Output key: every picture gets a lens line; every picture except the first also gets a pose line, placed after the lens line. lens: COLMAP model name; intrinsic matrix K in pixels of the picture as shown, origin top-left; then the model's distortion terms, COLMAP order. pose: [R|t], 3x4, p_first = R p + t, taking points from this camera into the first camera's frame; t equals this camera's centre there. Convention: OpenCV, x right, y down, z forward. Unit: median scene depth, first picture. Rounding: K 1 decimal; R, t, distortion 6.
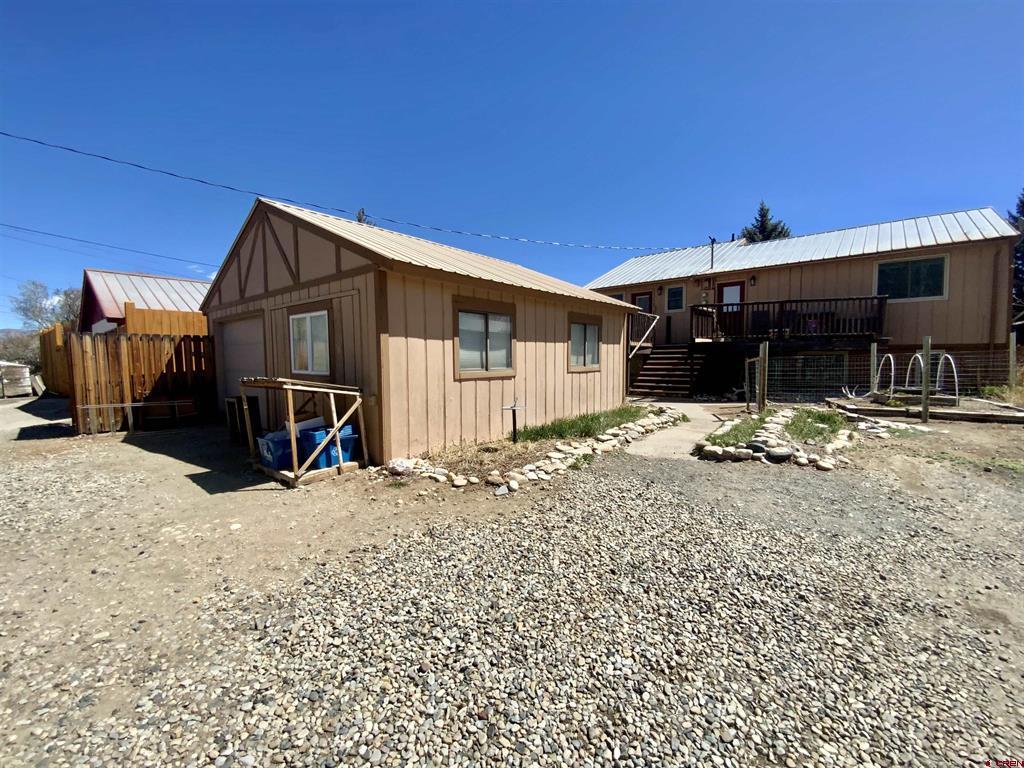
lens RADIAL K [[411.3, 0, 512.8], [0, 411.3, 383.2], [0, 0, 1]] dist [0.011327, -0.000400]
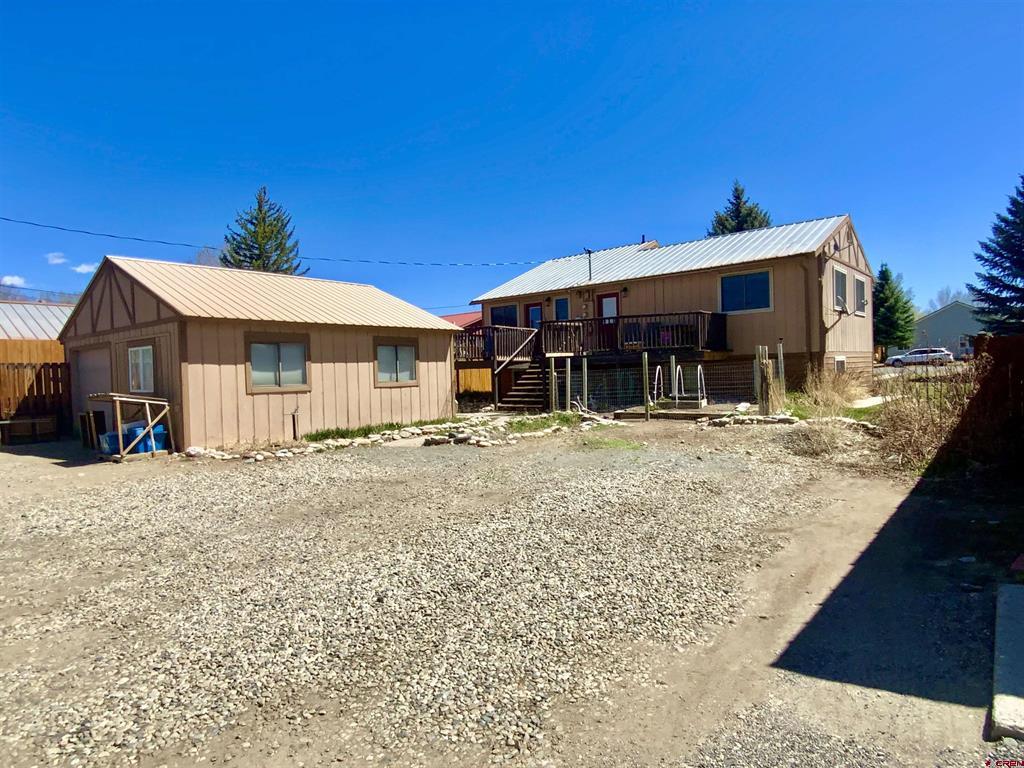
lens RADIAL K [[602.2, 0, 513.4], [0, 602.2, 384.4], [0, 0, 1]] dist [0.028901, -0.005747]
pose [[0.999734, -0.023060, -0.000221, 0.608667], [0.023025, 0.998686, -0.045775, 0.060081], [0.001277, 0.045758, 0.998952, -0.826706]]
